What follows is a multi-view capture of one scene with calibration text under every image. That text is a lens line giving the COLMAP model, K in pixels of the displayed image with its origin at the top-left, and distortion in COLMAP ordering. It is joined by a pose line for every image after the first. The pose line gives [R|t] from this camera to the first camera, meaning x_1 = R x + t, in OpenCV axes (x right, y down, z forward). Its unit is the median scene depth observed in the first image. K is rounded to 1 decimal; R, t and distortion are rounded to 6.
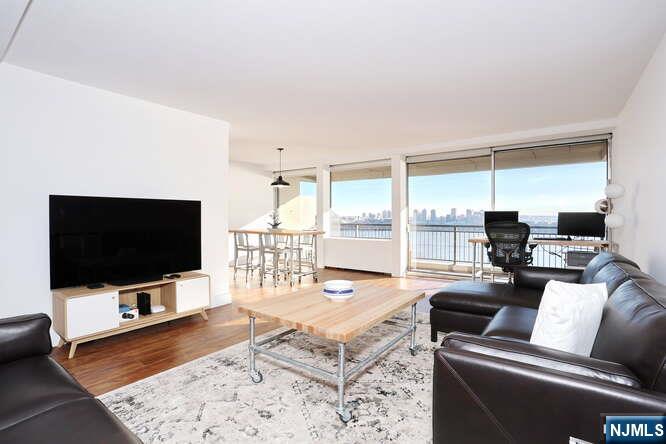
lens RADIAL K [[321.8, 0, 329.7], [0, 321.8, 217.2], [0, 0, 1]] dist [-0.041258, 0.002816]
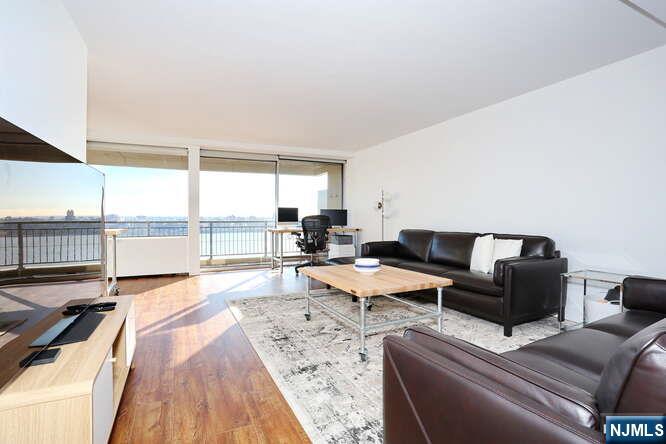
lens RADIAL K [[321.8, 0, 328.6], [0, 321.8, 221.8], [0, 0, 1]] dist [-0.041258, 0.002816]
pose [[0.465478, -0.012503, 0.884971, -0.465290], [0.002556, 0.999915, 0.012783, 0.018804], [-0.885056, -0.003688, 0.465470, 0.237640]]
